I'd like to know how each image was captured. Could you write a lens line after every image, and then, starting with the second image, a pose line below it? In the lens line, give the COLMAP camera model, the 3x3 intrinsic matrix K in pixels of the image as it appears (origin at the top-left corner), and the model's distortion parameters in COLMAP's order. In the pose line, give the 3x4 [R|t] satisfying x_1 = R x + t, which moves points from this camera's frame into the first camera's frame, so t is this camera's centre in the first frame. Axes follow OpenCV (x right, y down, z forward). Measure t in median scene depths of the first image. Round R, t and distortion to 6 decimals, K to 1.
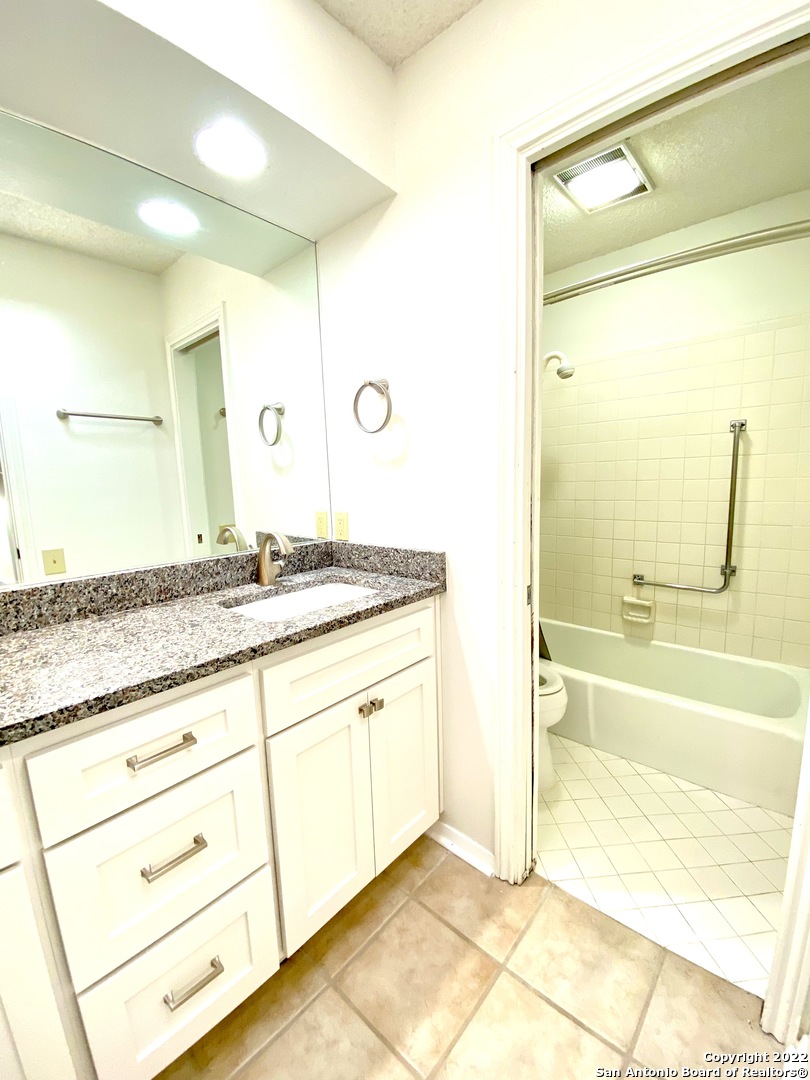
lens RADIAL K [[433.8, 0, 409.4], [0, 433.8, 547.1], [0, 0, 1]] dist [-0.001614, -0.011665]
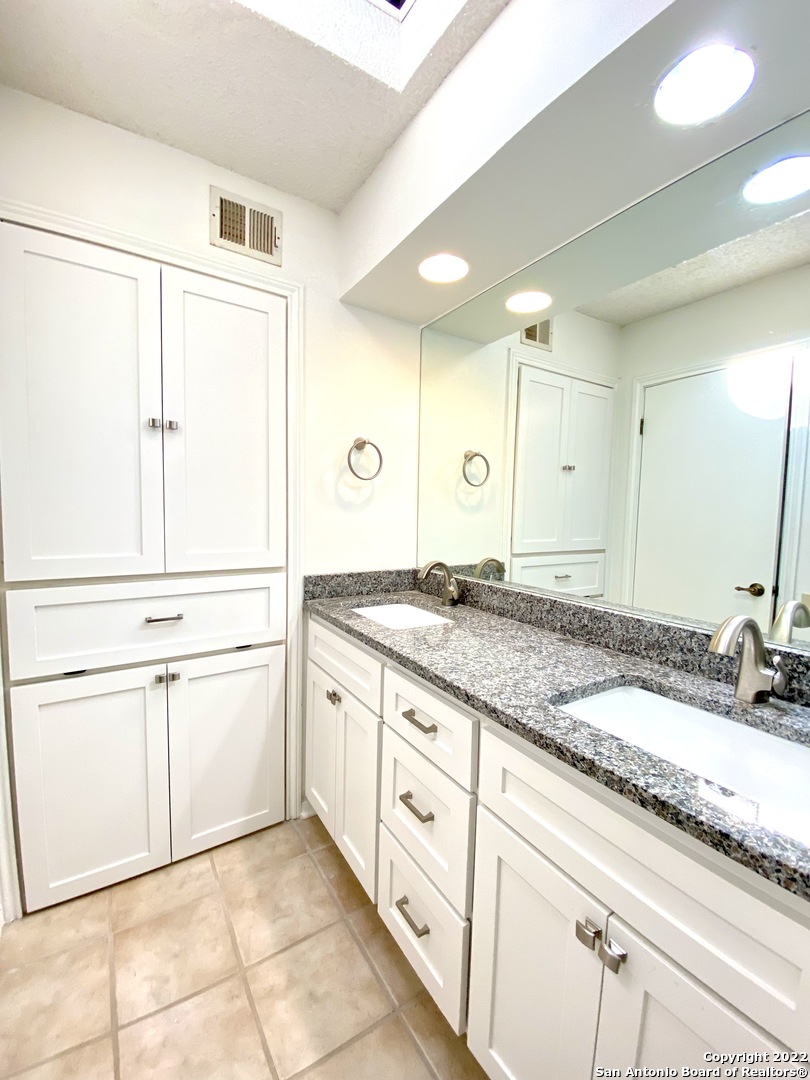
lens RADIAL K [[433.8, 0, 405.8], [0, 433.8, 541.7], [0, 0, 1]] dist [-0.001614, -0.011665]
pose [[-0.284221, 0.089218, -0.954599, 0.510355], [-0.163558, 0.976554, 0.139968, -0.189969], [0.944705, 0.195914, -0.262965, 0.901217]]
